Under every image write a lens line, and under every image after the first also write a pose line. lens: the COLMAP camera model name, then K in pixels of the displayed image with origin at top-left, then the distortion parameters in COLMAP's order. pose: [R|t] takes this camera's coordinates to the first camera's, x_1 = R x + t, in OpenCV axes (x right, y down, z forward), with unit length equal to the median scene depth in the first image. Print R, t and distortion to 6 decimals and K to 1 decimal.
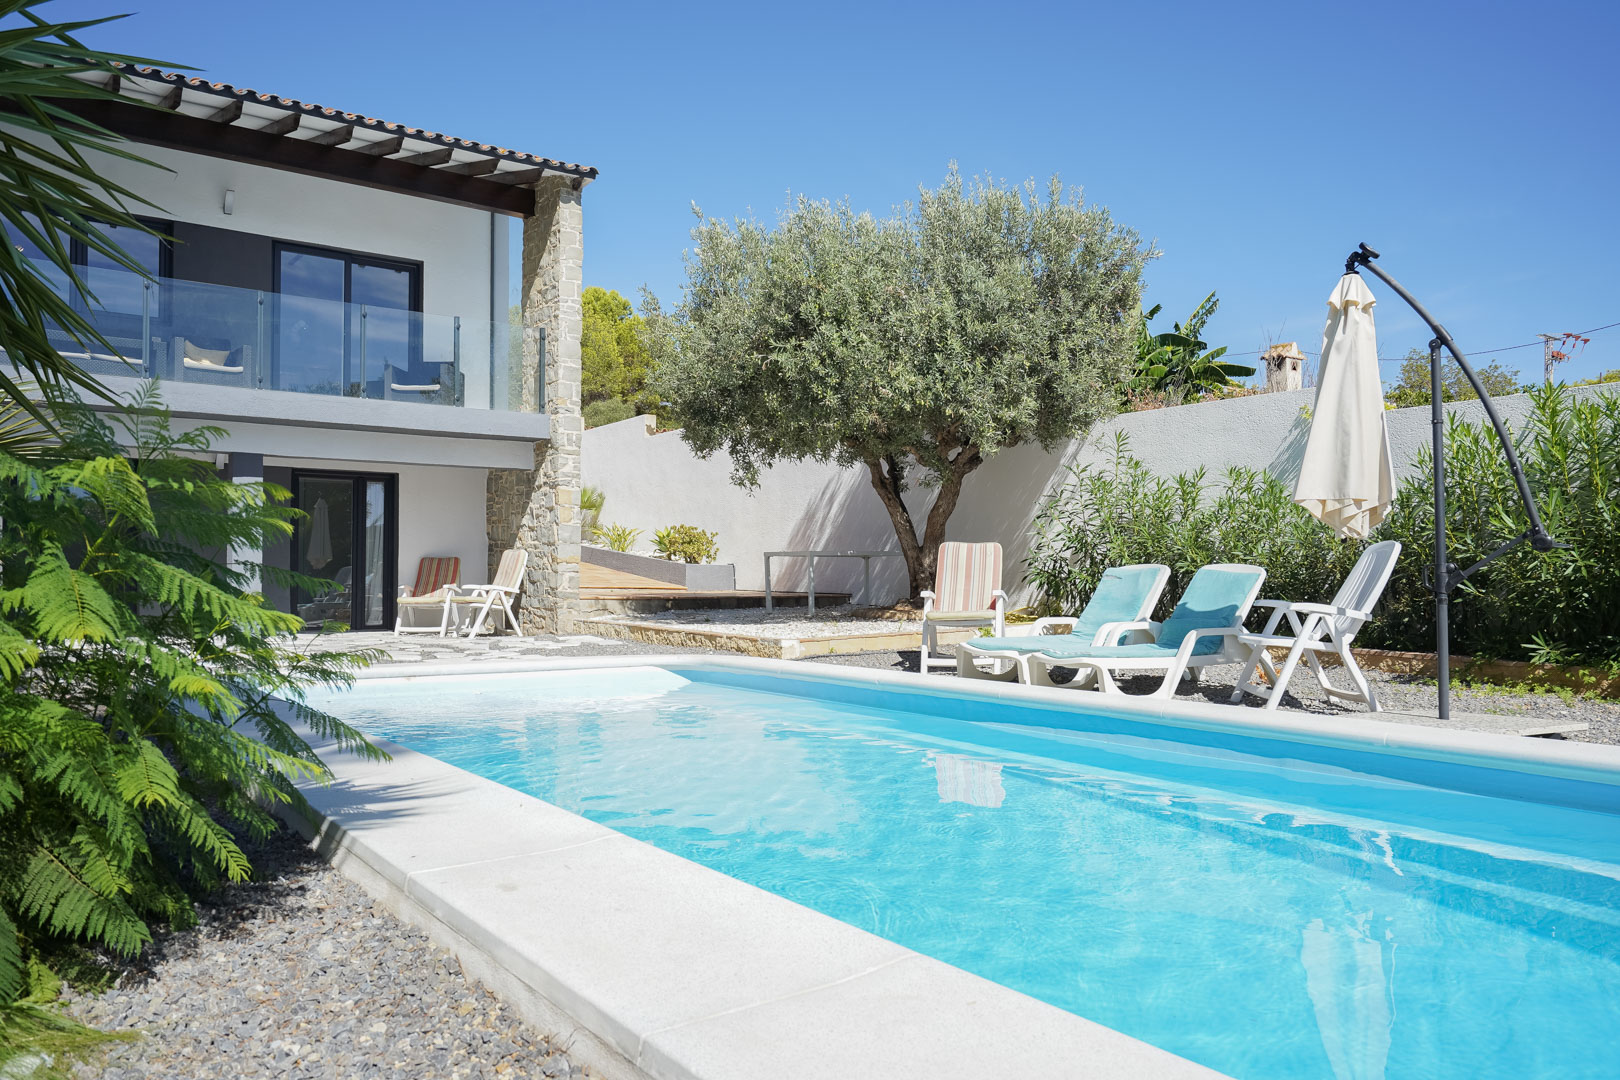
lens RADIAL K [[1193.8, 0, 809.3], [0, 1193.8, 571.6], [0, 0, 1]] dist [-0.003613, -0.000882]
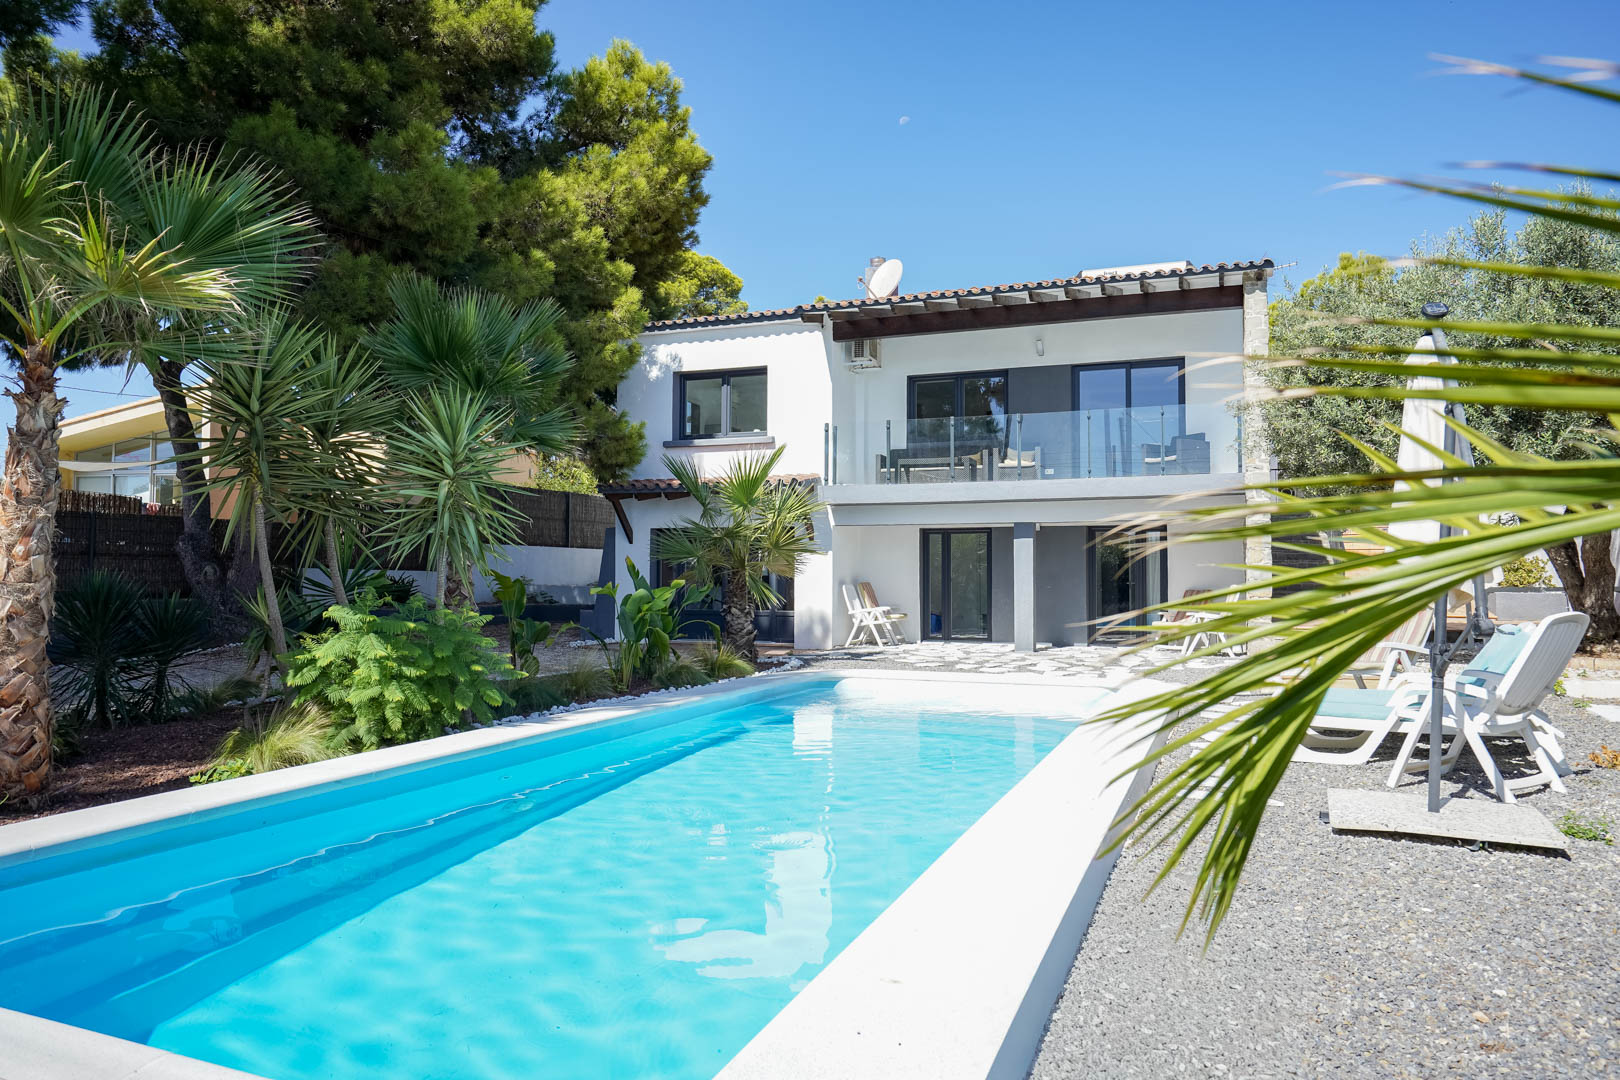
lens RADIAL K [[1062.1, 0, 790.3], [0, 1062.1, 545.9], [0, 0, 1]] dist [0.008832, 0.003027]
pose [[0.528407, -0.030745, -0.848434, 0.443825], [0.006631, 0.999463, -0.032088, -0.027155], [0.848965, 0.011329, 0.528327, 0.054081]]
